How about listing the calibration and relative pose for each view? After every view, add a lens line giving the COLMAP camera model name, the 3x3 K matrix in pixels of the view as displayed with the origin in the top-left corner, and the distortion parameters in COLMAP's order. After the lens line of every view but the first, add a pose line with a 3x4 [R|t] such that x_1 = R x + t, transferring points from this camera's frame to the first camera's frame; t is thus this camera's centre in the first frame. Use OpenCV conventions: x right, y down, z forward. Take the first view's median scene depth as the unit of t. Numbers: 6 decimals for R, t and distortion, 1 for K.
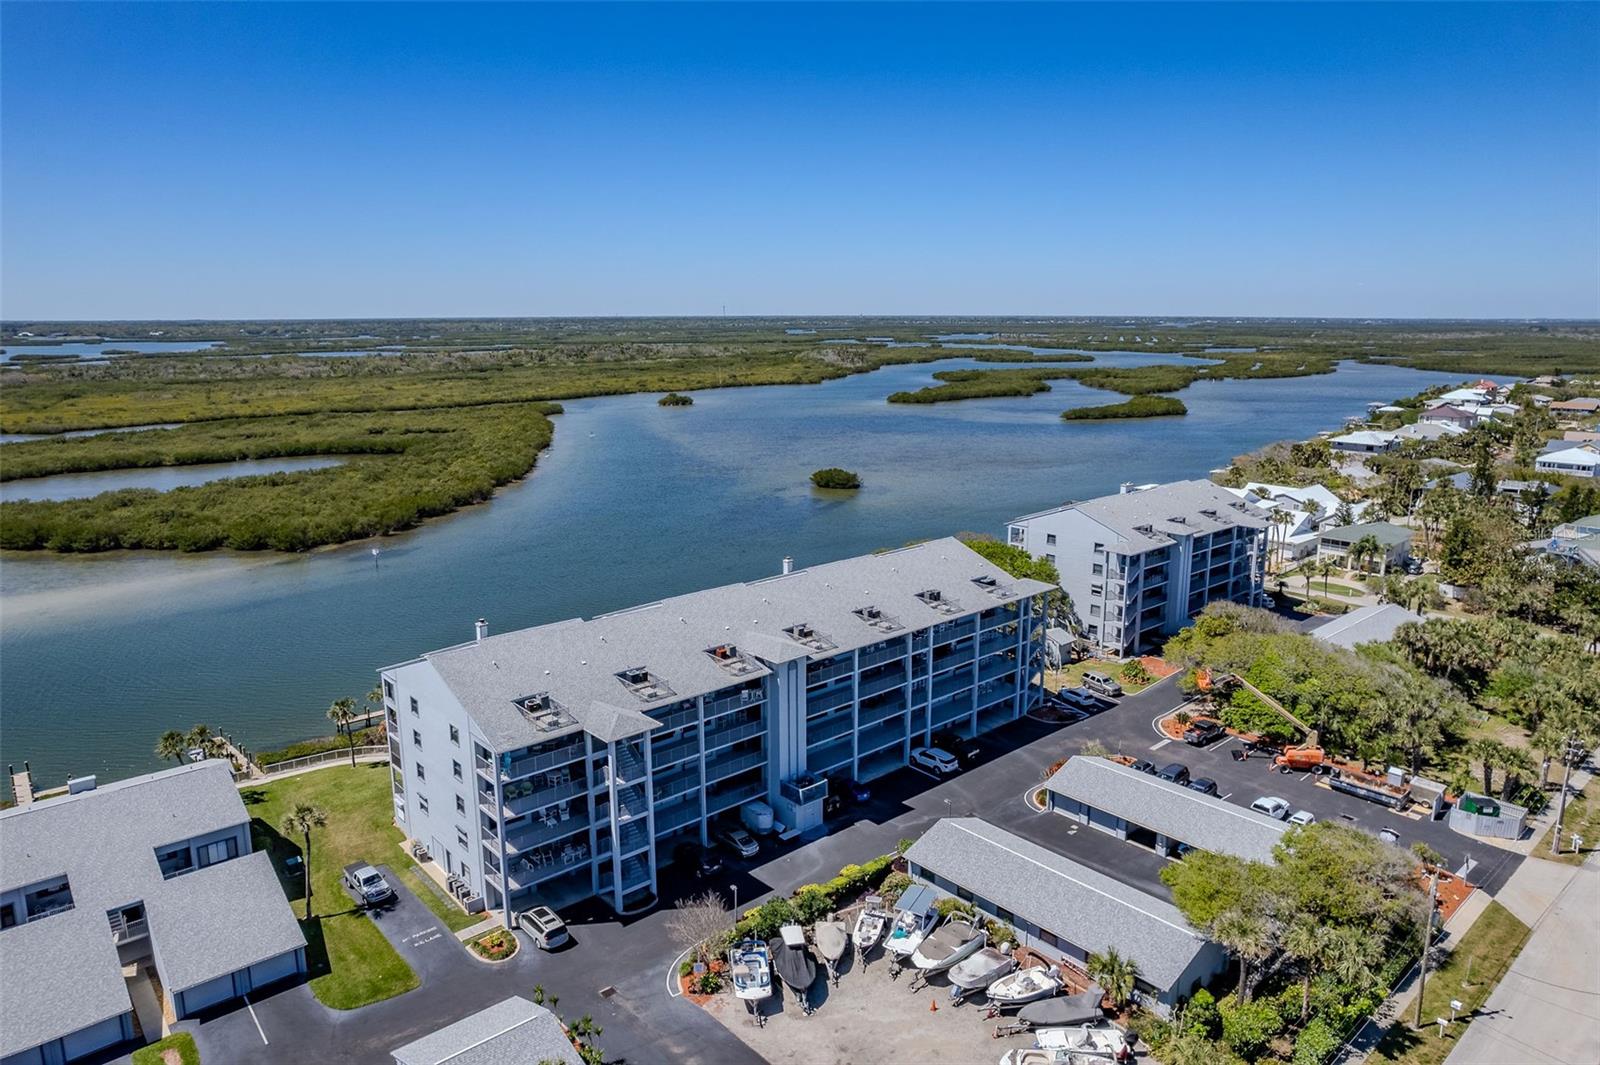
lens RADIAL K [[1040.1, 0, 800.0], [0, 1040.1, 532.5], [0, 0, 1]] dist [-0.070949, 0.061814]
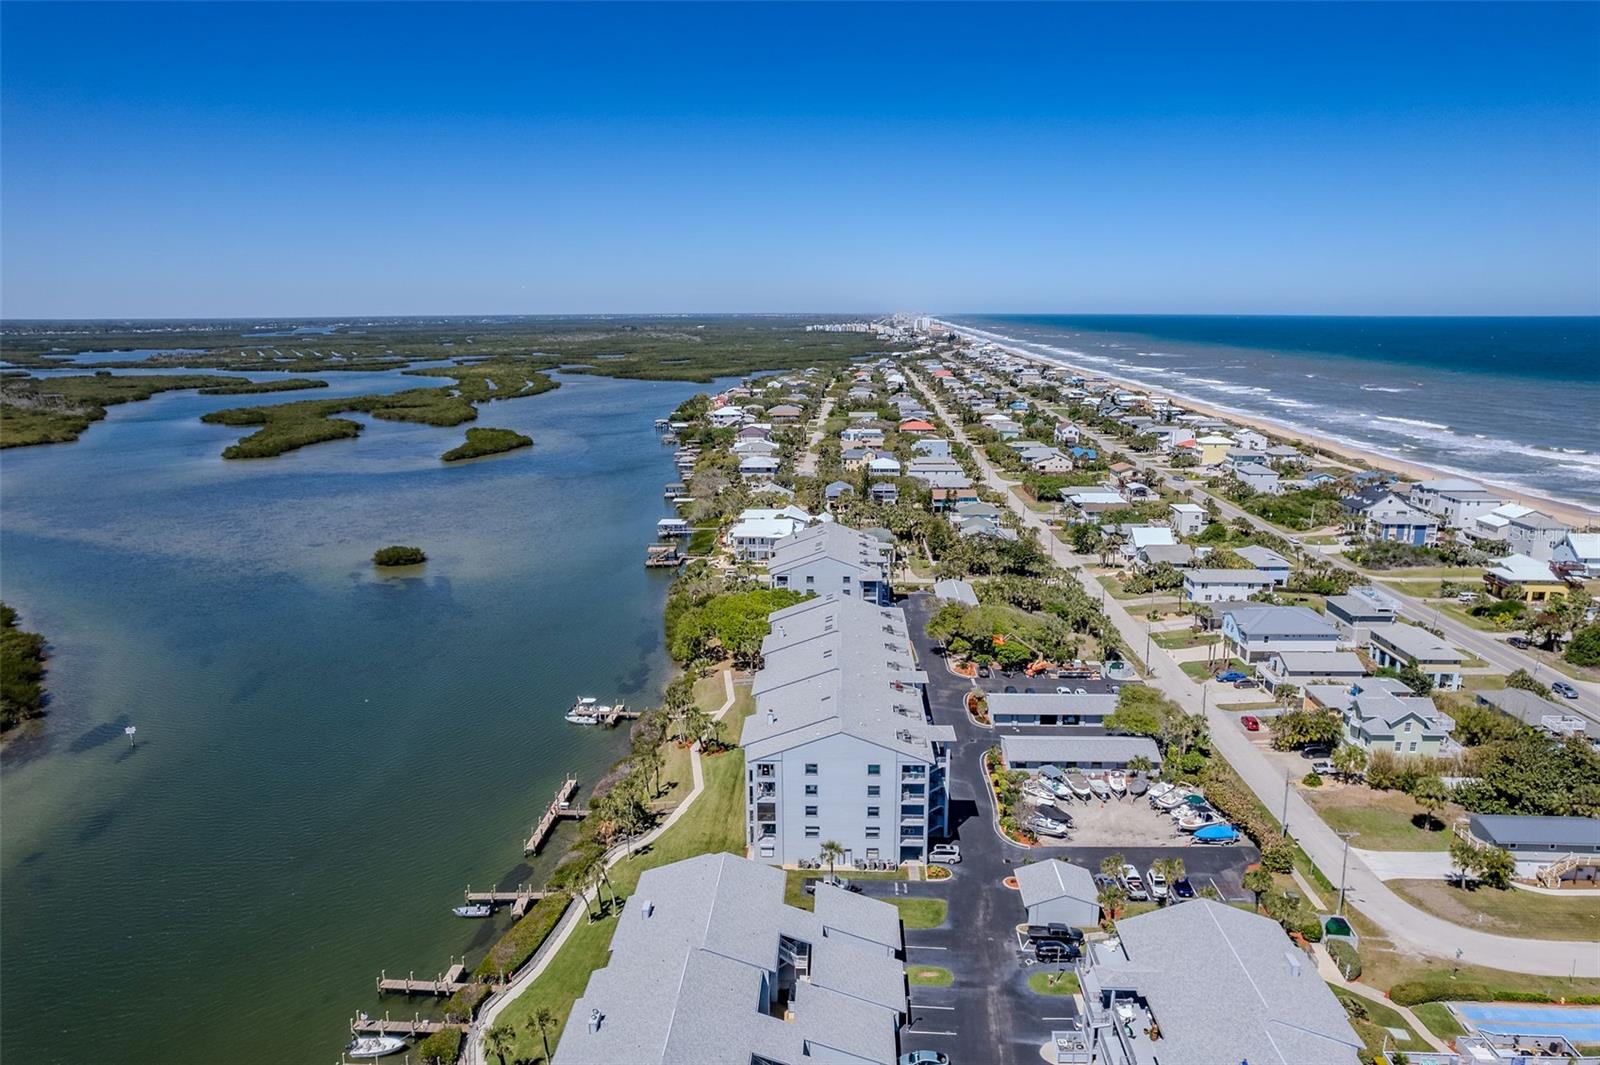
lens RADIAL K [[1023.0, 0, 800.0], [0, 1023.0, 532.5], [0, 0, 1]] dist [-0.068827, 0.056687]
pose [[0.693423, -0.154586, 0.703752, -0.859118], [0.151834, 0.986132, 0.067008, -0.173439], [-0.704351, 0.060389, 0.707278, -0.051396]]
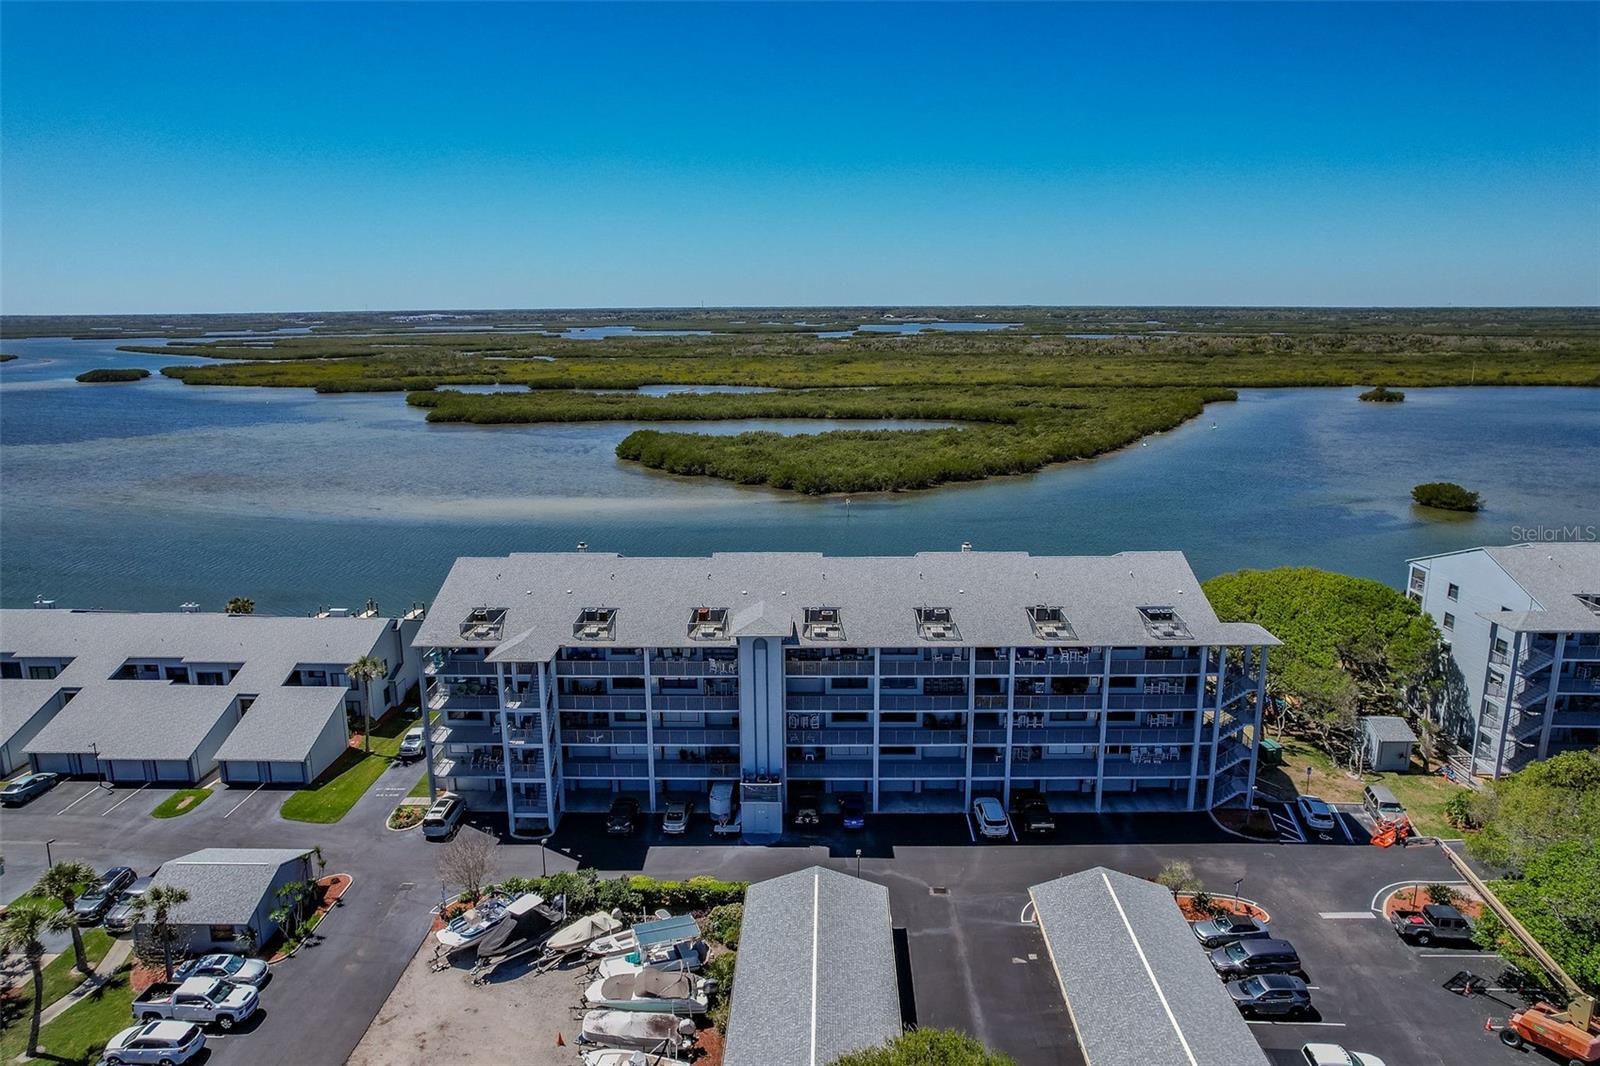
lens RADIAL K [[1023.0, 0, 800.0], [0, 1023.0, 533.0], [0, 0, 1]] dist [-0.068827, 0.056687]
pose [[0.735291, 0.143909, -0.662297, 0.380938], [-0.134155, 0.988766, 0.065907, -0.018340], [0.664342, 0.040389, 0.746337, 0.242438]]
